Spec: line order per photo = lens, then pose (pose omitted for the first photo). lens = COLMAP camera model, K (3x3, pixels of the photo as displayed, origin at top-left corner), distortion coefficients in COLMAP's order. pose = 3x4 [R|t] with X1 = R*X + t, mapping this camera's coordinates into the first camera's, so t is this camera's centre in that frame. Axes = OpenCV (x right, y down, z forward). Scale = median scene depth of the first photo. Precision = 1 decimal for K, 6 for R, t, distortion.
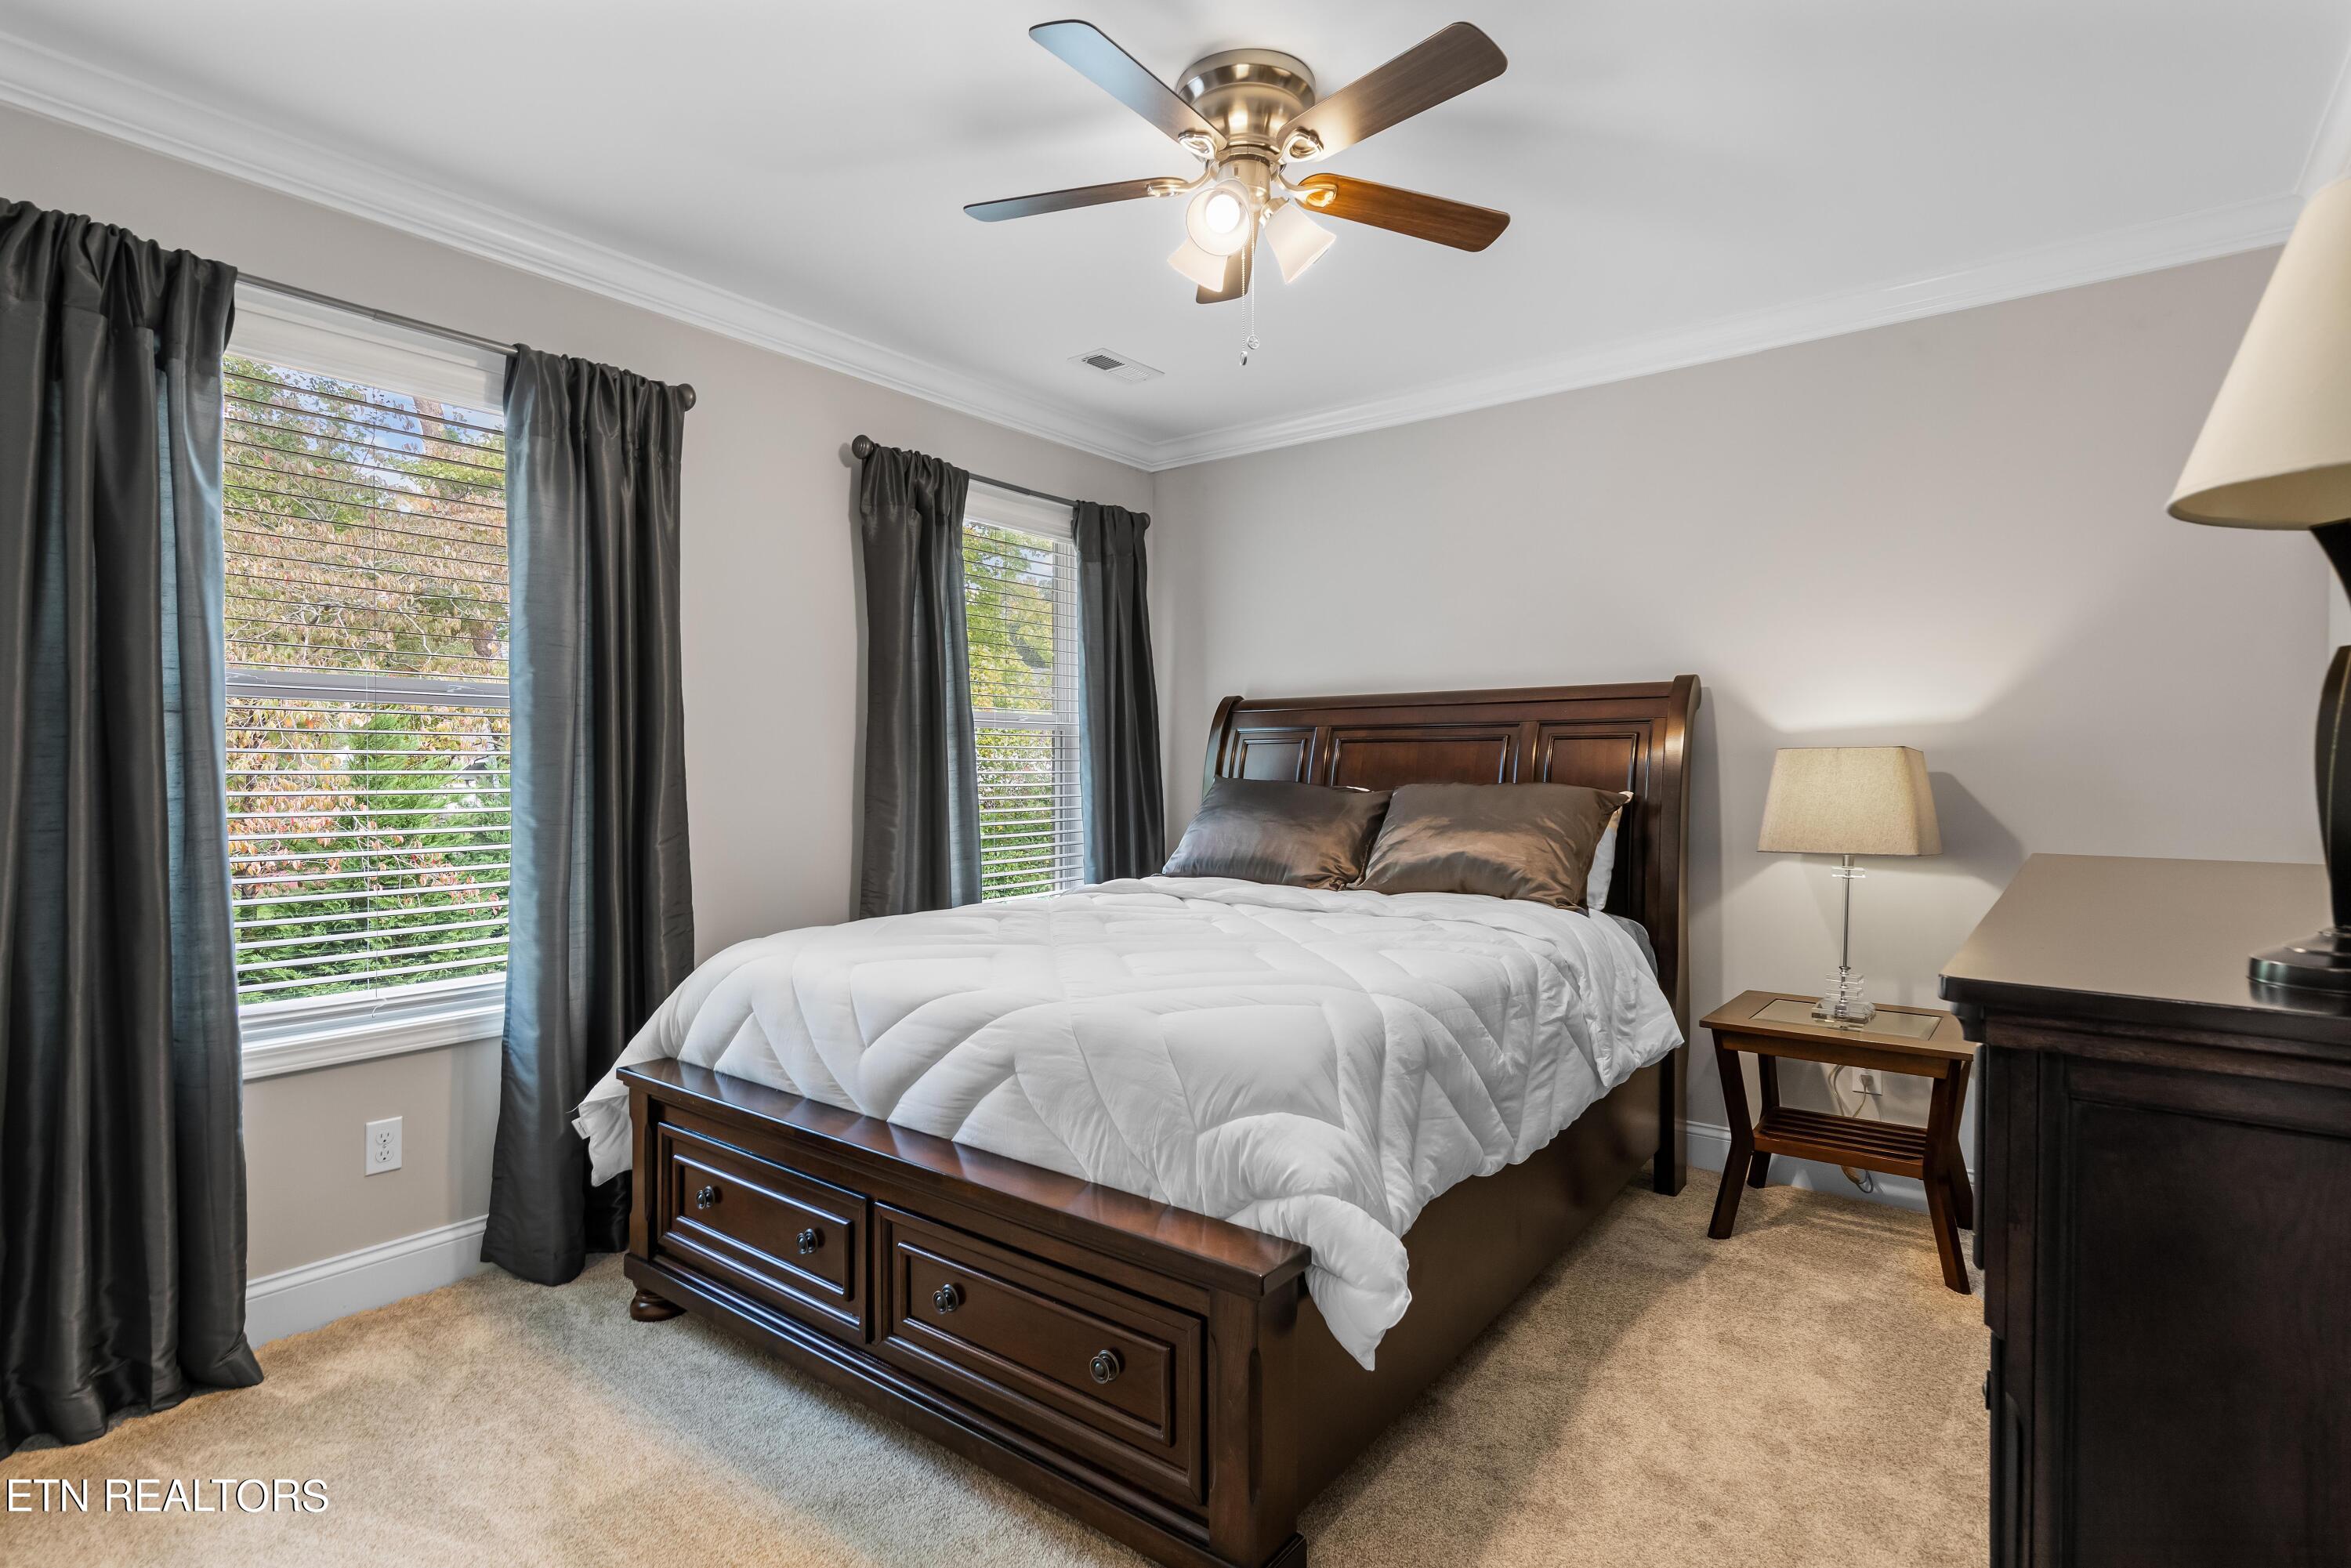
lens RADIAL K [[1173.9, 0, 1175.5], [0, 1173.9, 784.0], [0, 0, 1]] dist [0.011899, -0.000516]
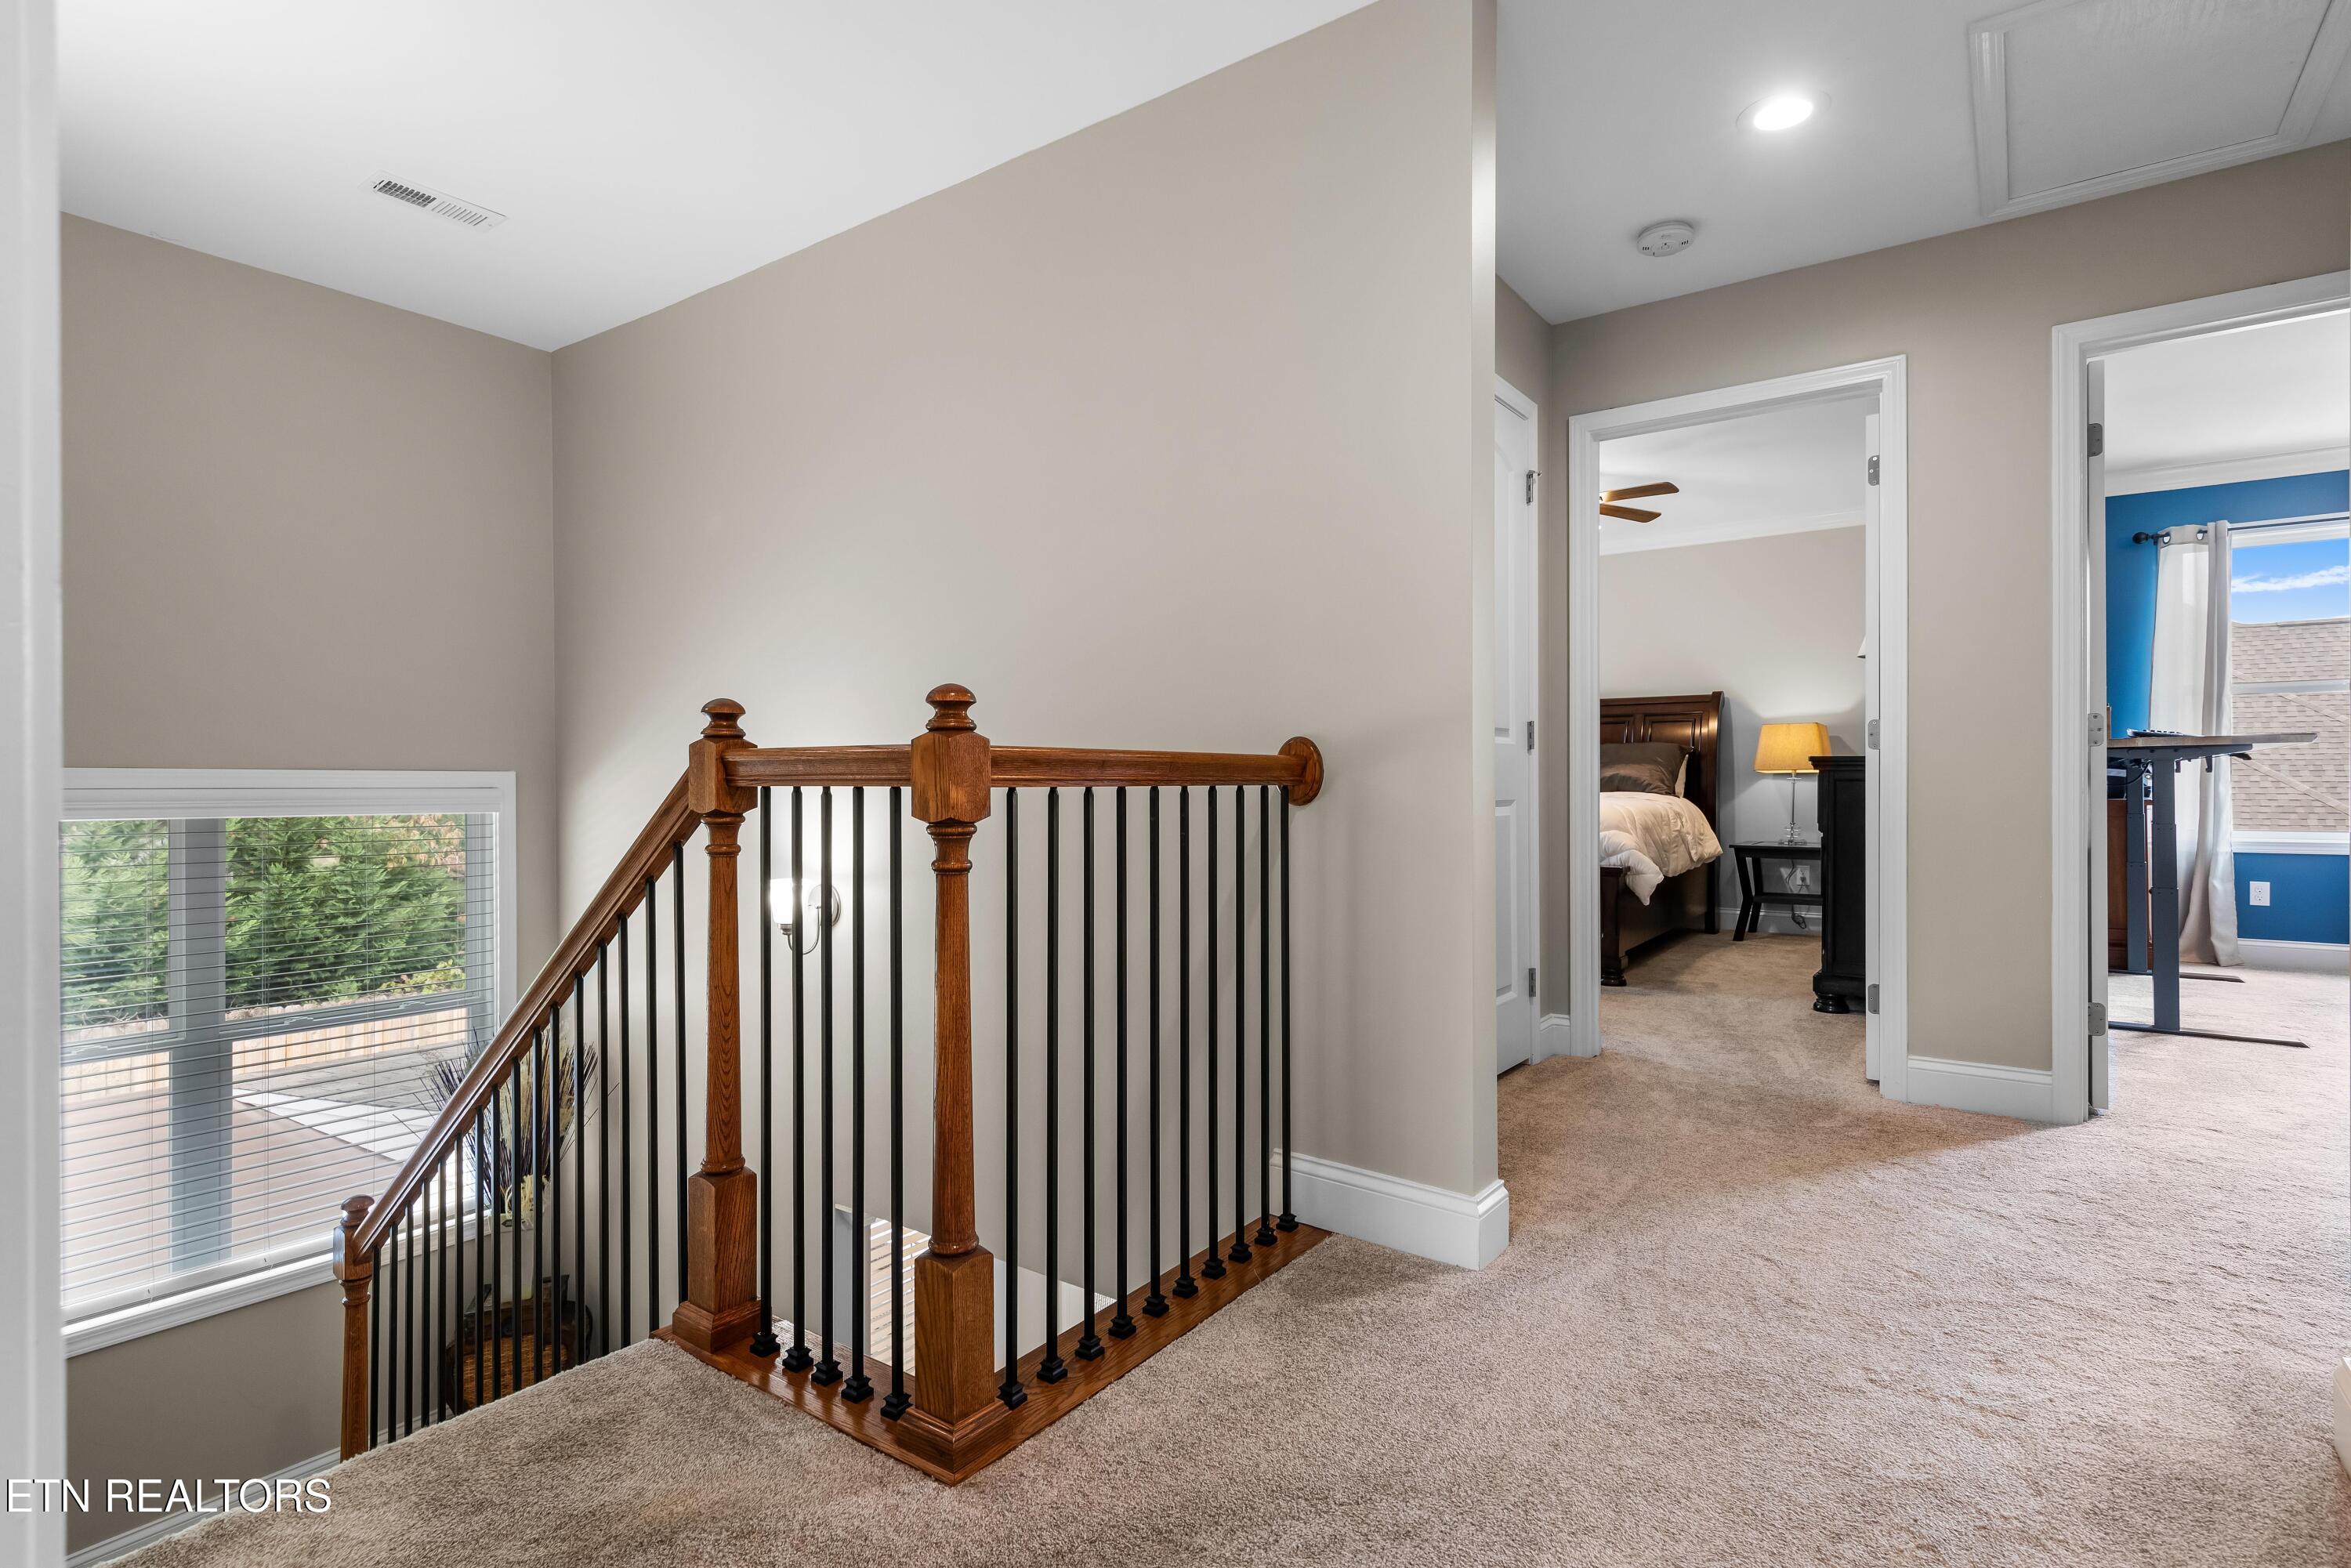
lens RADIAL K [[1169.8, 0, 1175.5], [0, 1169.8, 784.0], [0, 0, 1]] dist [0.021945, 0.000324]
pose [[0.999594, 0.001870, 0.028440, -0.655699], [-0.001621, 0.999960, -0.008759, 0.101283], [-0.028455, 0.008710, 0.999557, -1.180557]]
